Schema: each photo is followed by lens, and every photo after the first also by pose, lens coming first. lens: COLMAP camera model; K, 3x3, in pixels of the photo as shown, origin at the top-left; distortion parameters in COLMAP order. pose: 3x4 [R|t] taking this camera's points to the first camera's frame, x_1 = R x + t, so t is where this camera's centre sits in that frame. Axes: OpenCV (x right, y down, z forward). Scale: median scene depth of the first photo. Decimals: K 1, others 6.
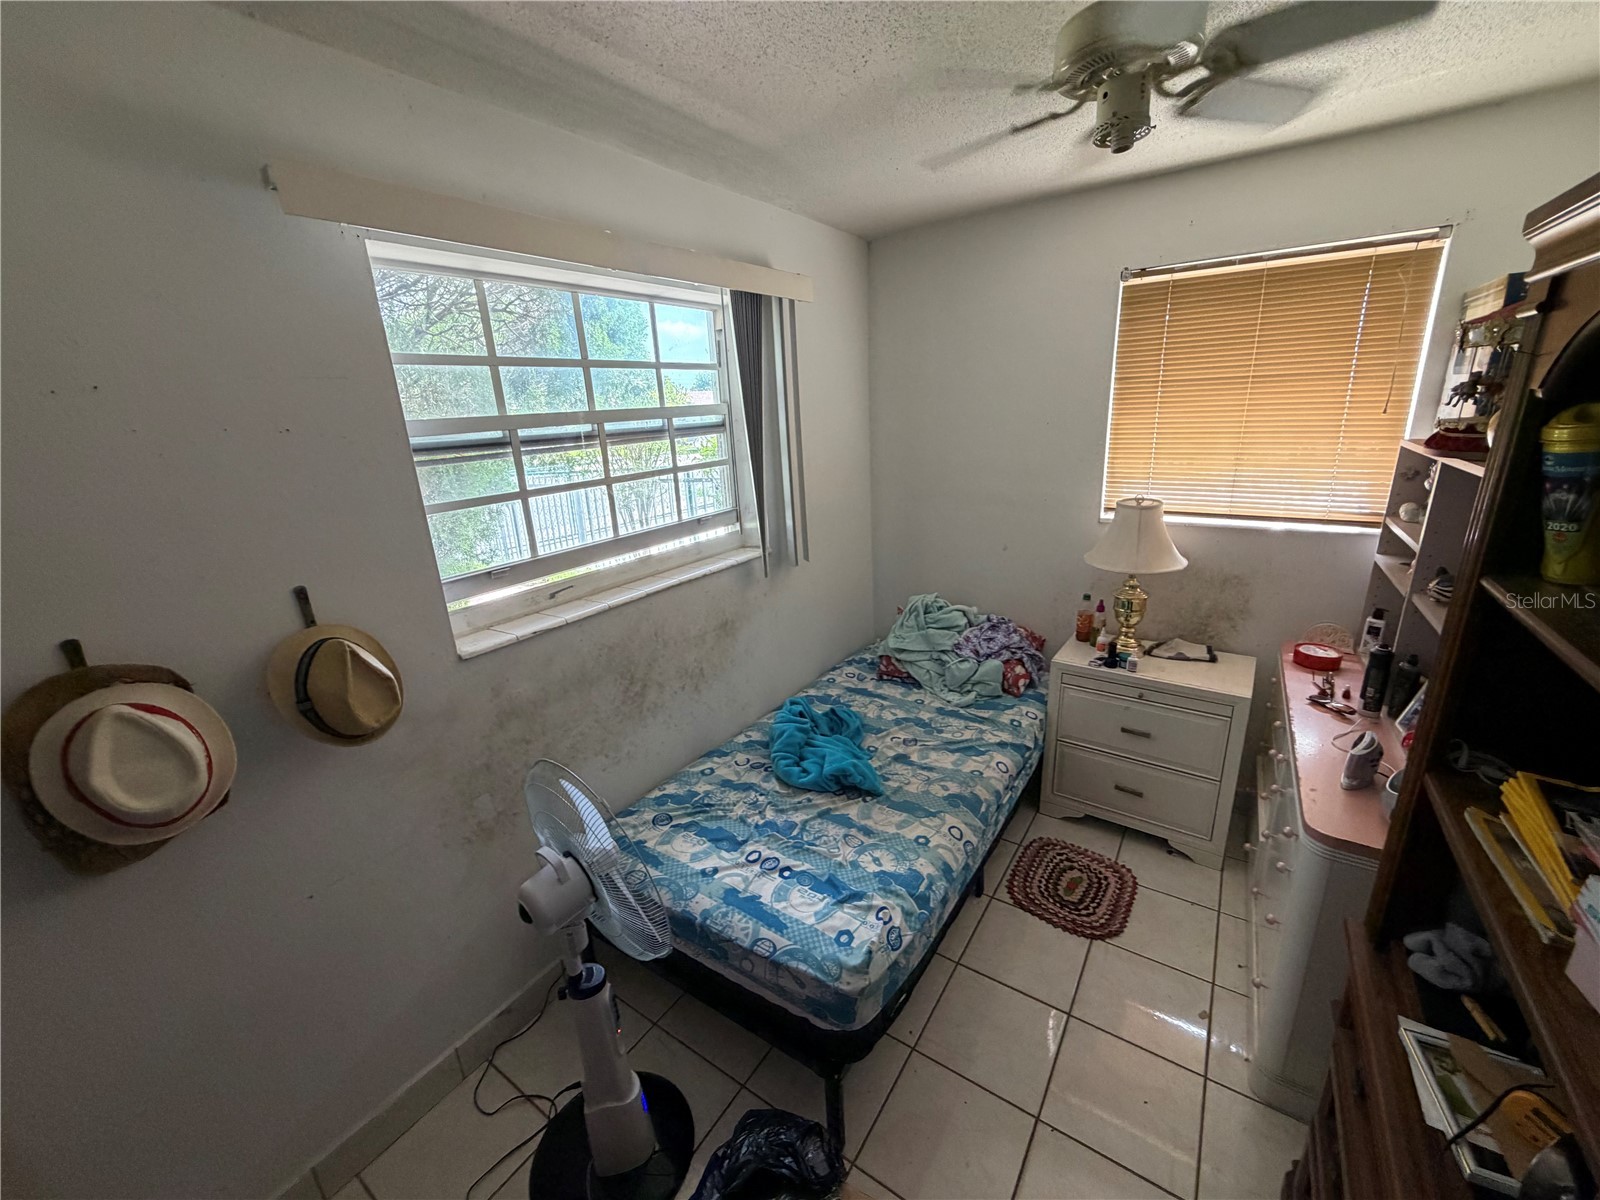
lens RADIAL K [[637.3, 0, 800.9], [0, 637.3, 601.2], [0, 0, 1]] dist [-0.002497, 0.000570]
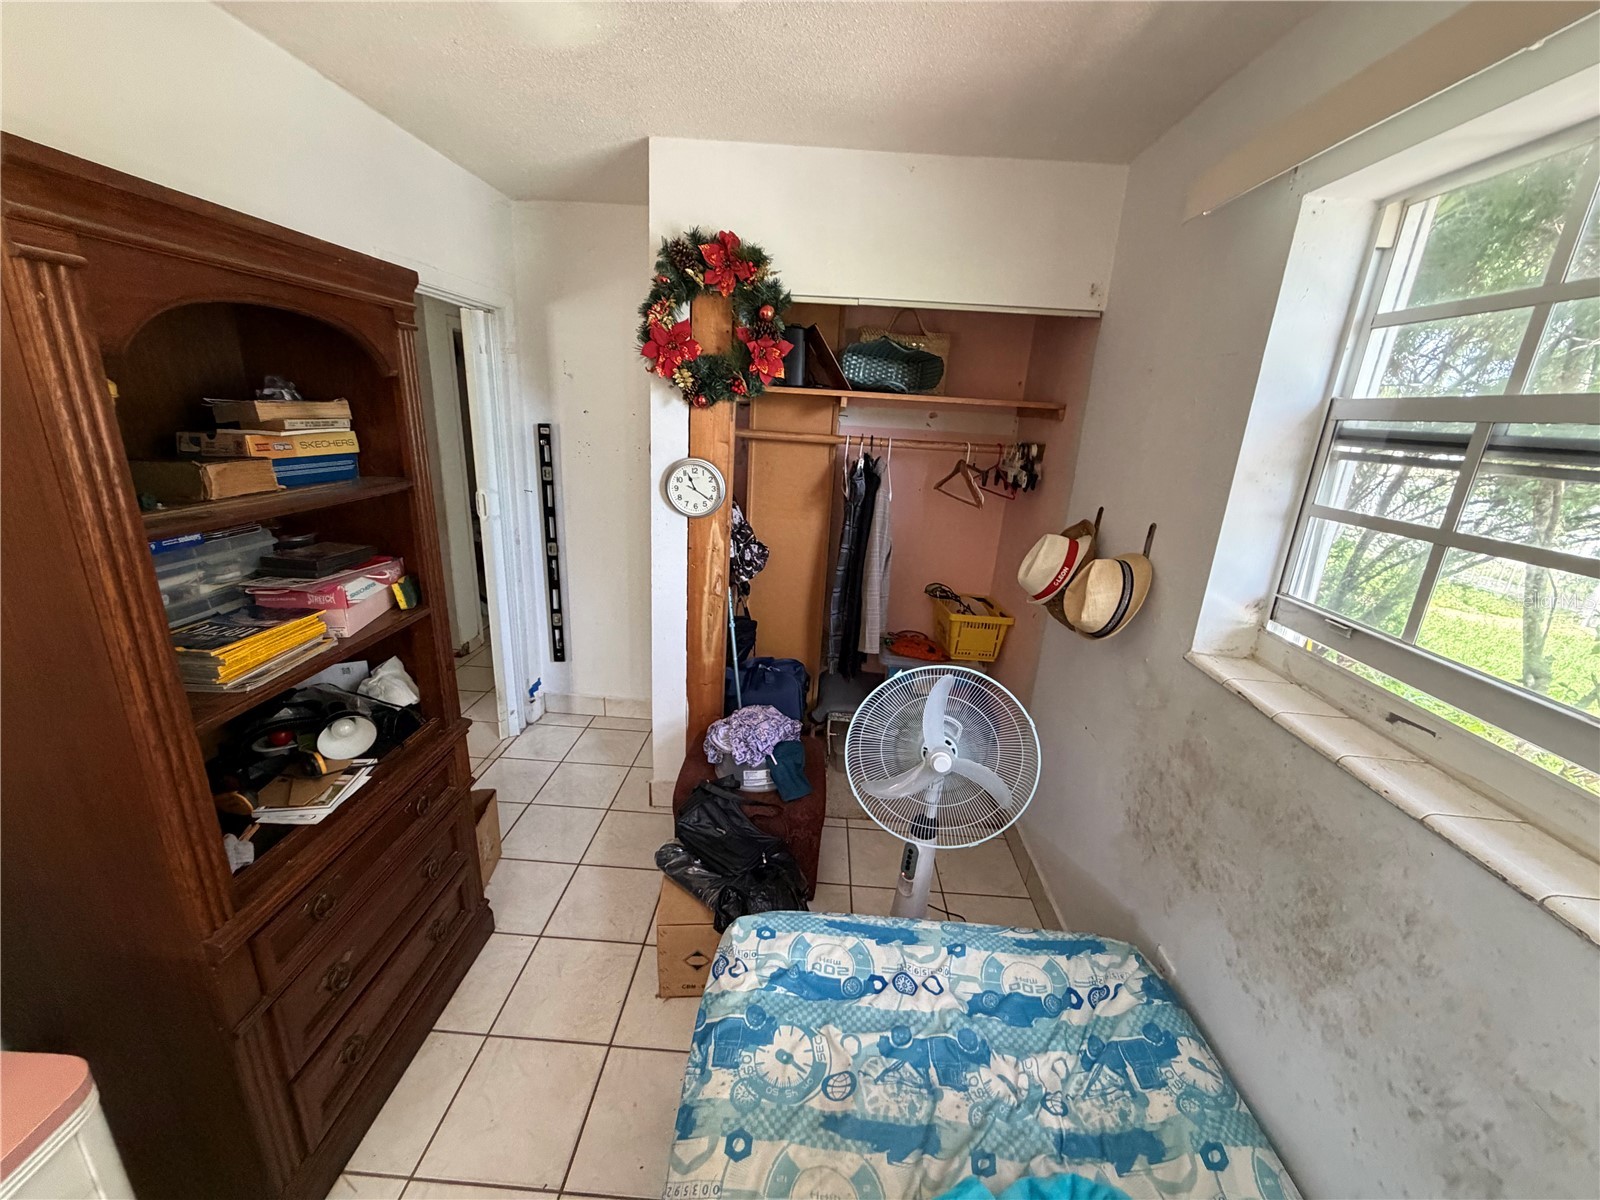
lens RADIAL K [[637.3, 0, 797.0], [0, 637.3, 600.3], [0, 0, 1]] dist [-0.002497, 0.000570]
pose [[-0.849744, 0.153714, -0.504288, 0.338002], [-0.171103, 0.824358, 0.539590, -0.317555], [0.498657, 0.544799, -0.674193, 1.086725]]
